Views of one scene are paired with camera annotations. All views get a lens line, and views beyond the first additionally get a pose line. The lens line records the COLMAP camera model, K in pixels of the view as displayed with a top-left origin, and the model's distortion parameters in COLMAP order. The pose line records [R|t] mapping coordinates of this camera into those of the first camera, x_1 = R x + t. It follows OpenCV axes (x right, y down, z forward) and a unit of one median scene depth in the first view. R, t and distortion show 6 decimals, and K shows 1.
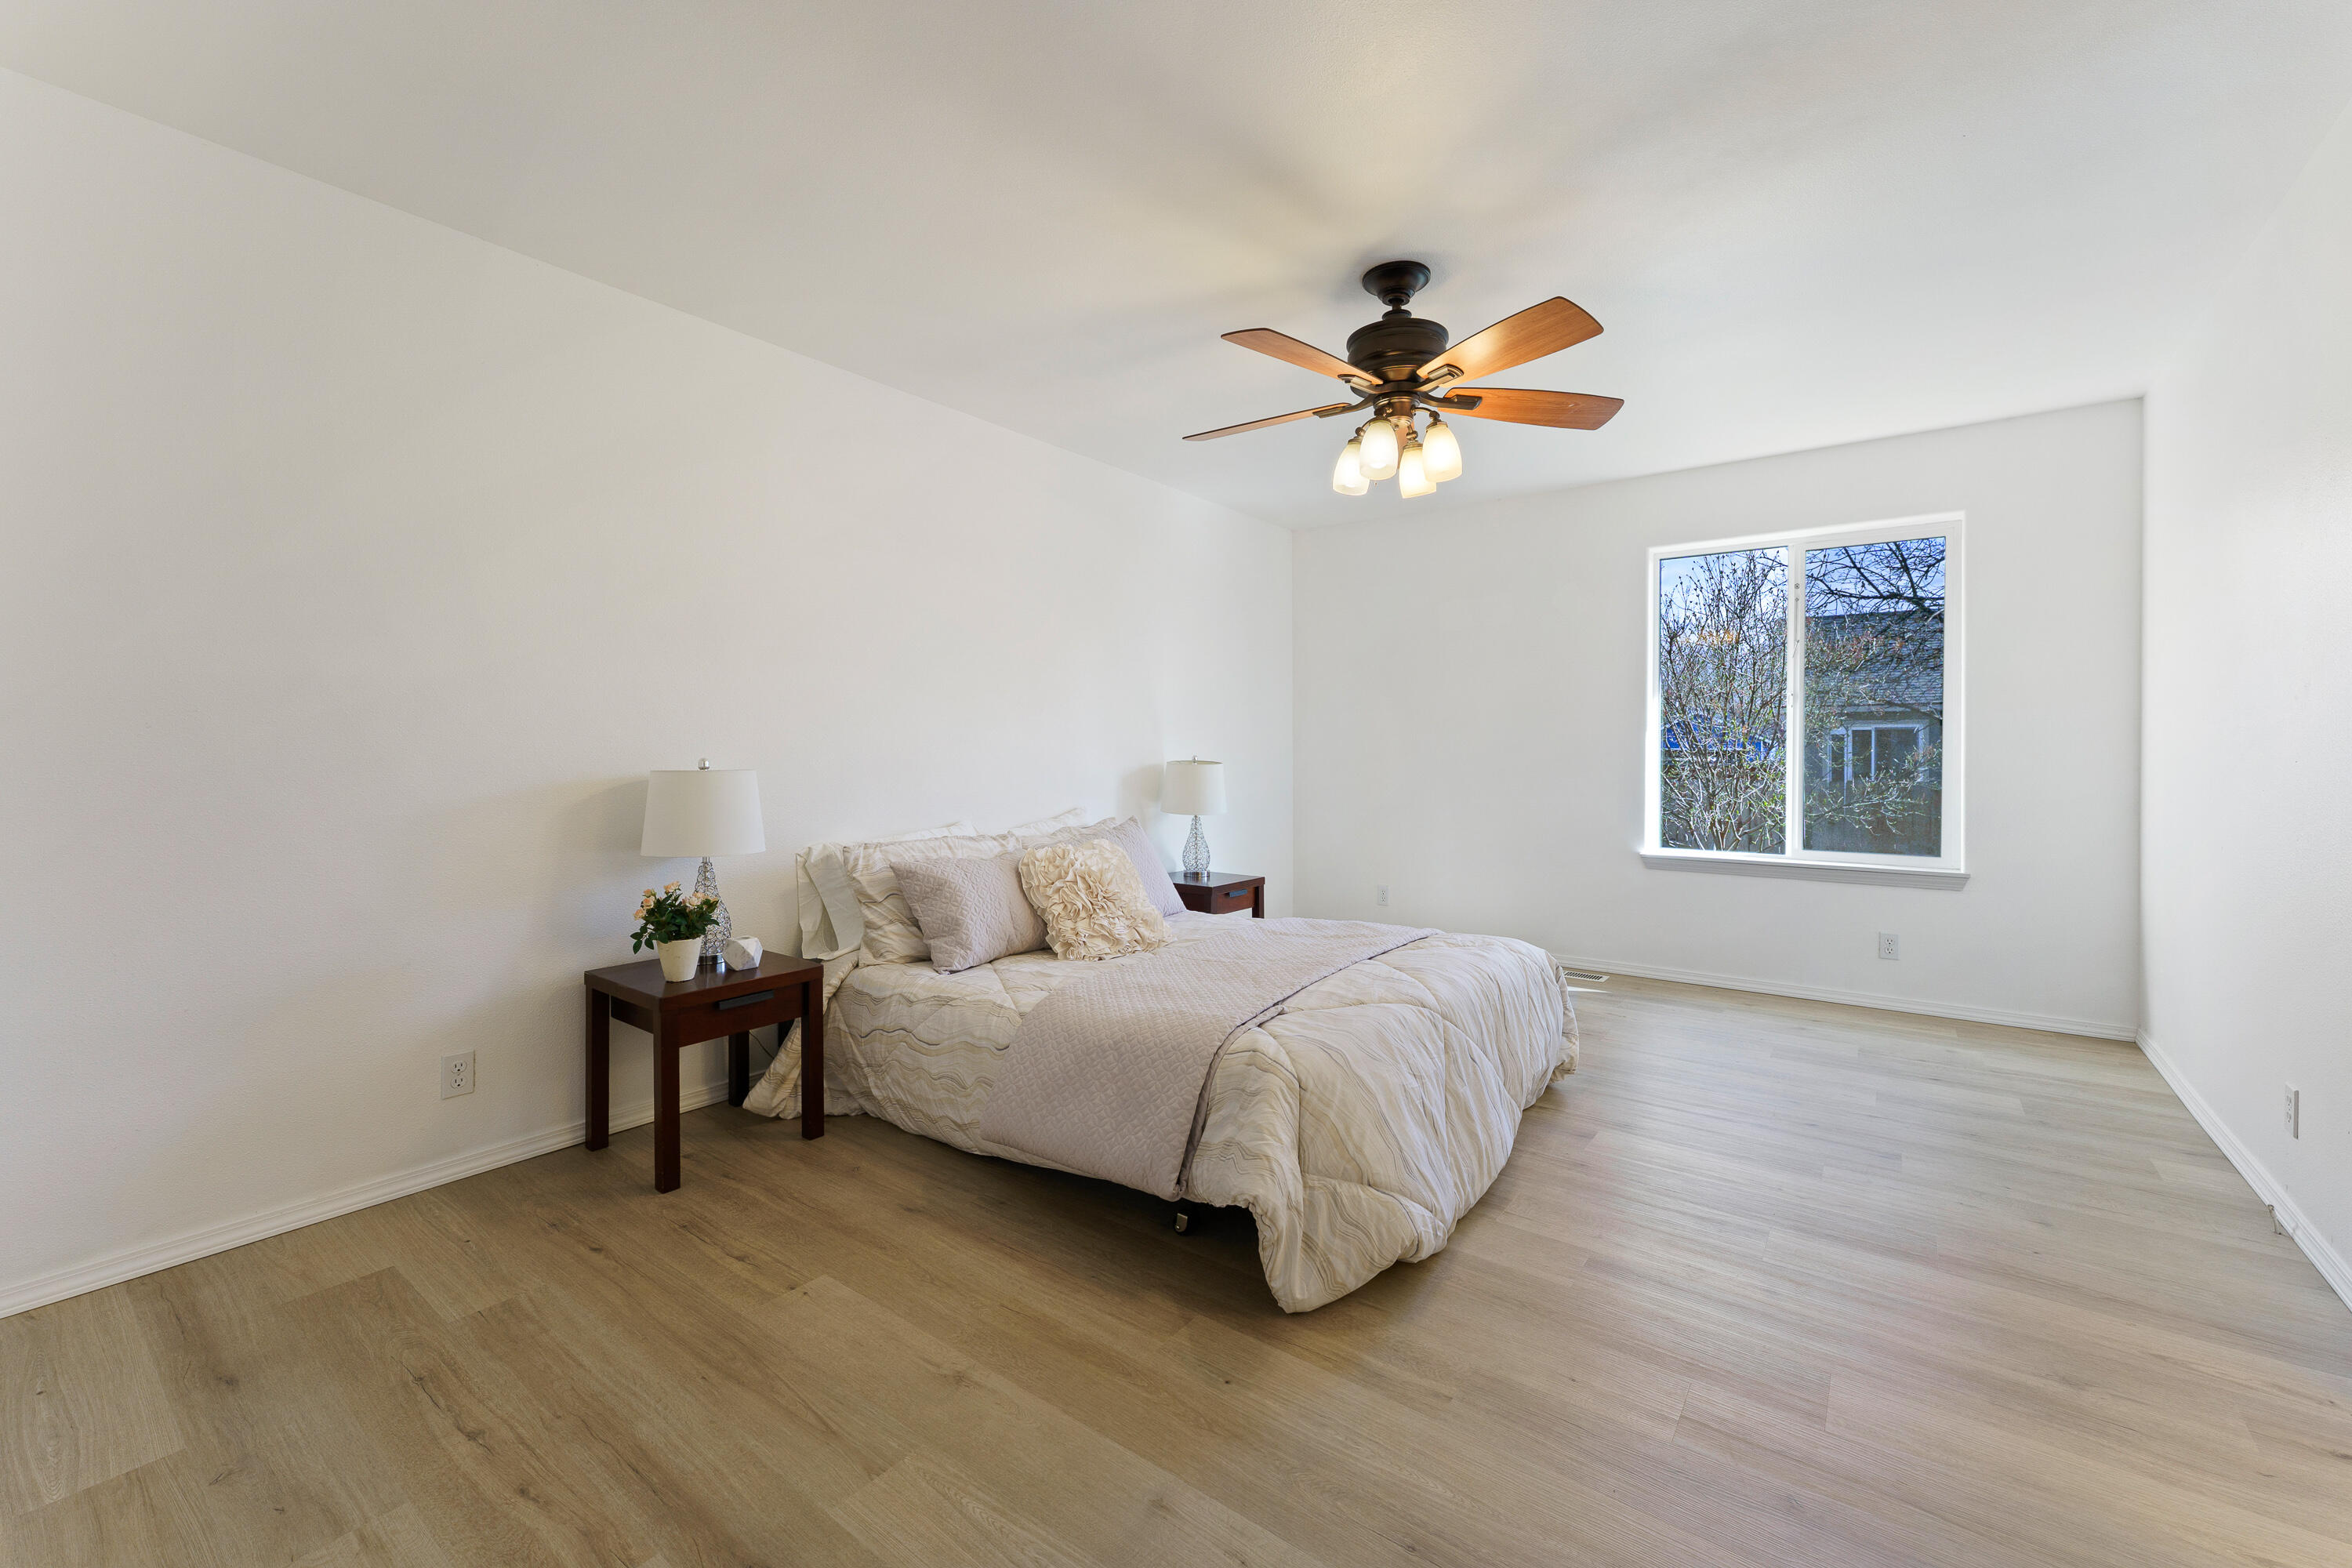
lens RADIAL K [[947.4, 0, 1169.5], [0, 947.4, 772.6], [0, 0, 1]] dist [0.000716, 0.000068]
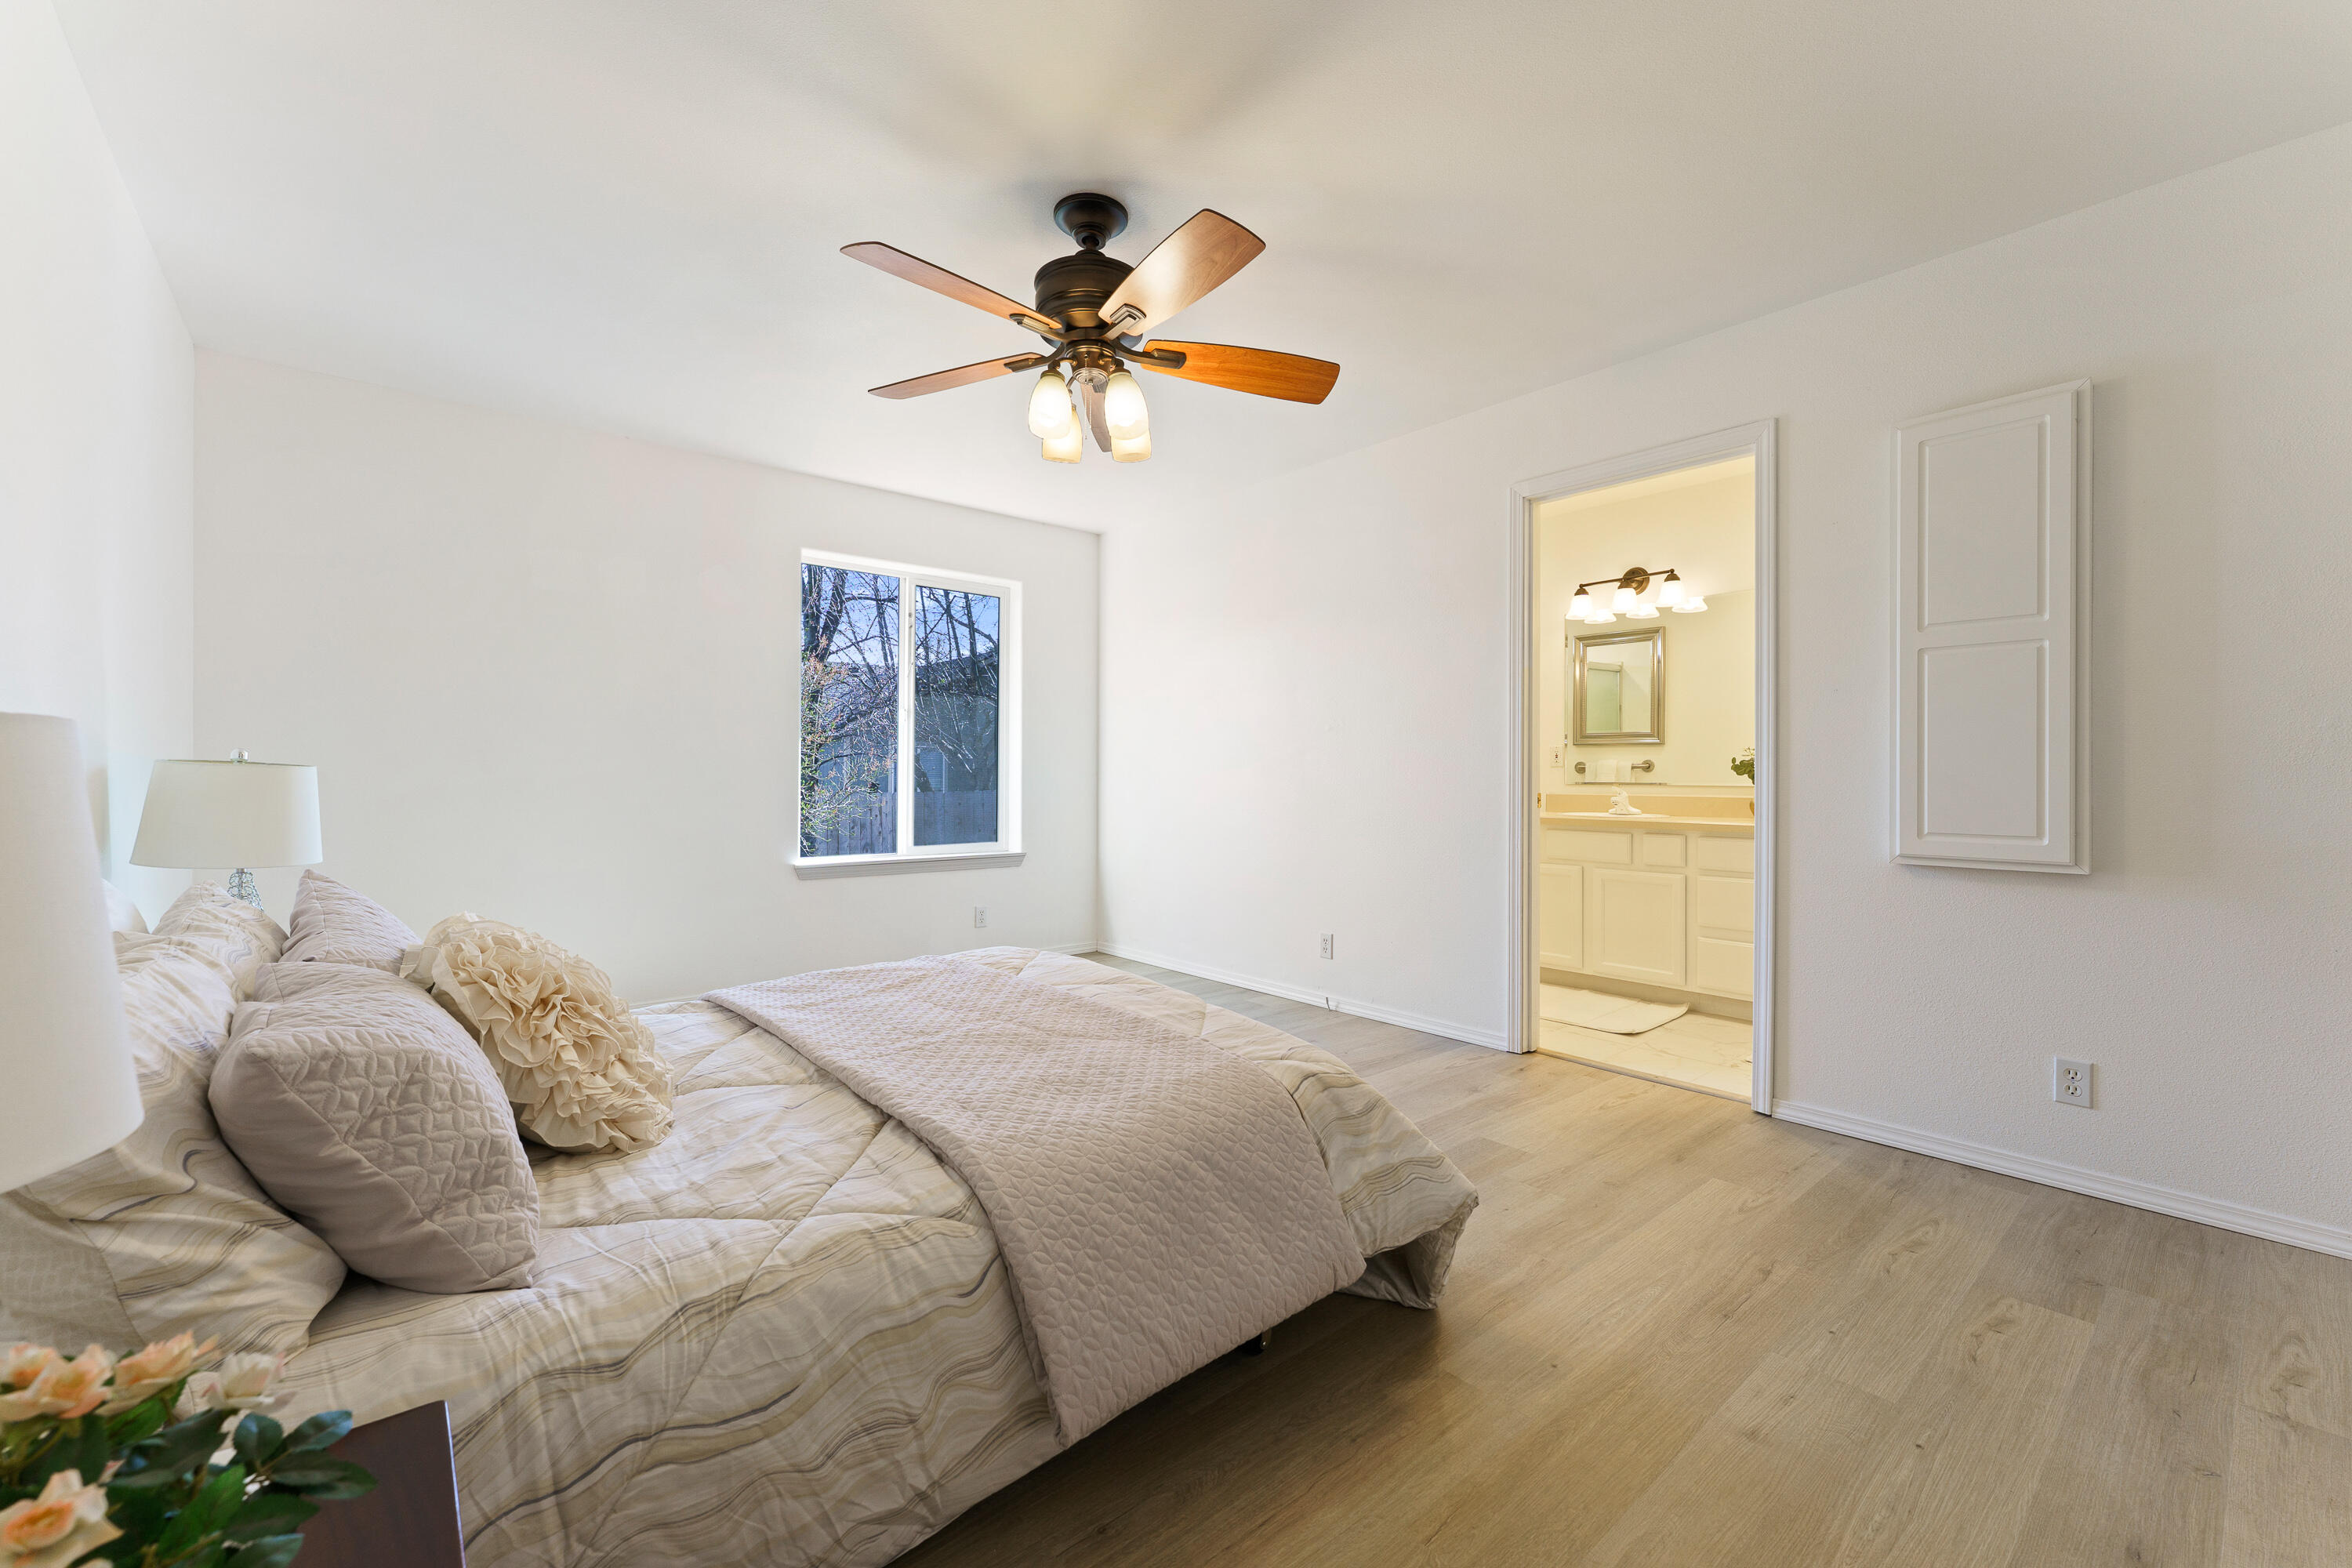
lens RADIAL K [[944.3, 0, 1180.0], [0, 944.3, 787.1], [0, 0, 1]] dist [0.000329, -0.000229]
pose [[0.214400, -0.009870, 0.976696, -0.588916], [0.020620, 0.999772, 0.005577, 0.015705], [-0.976528, 0.018944, 0.214555, 0.696991]]
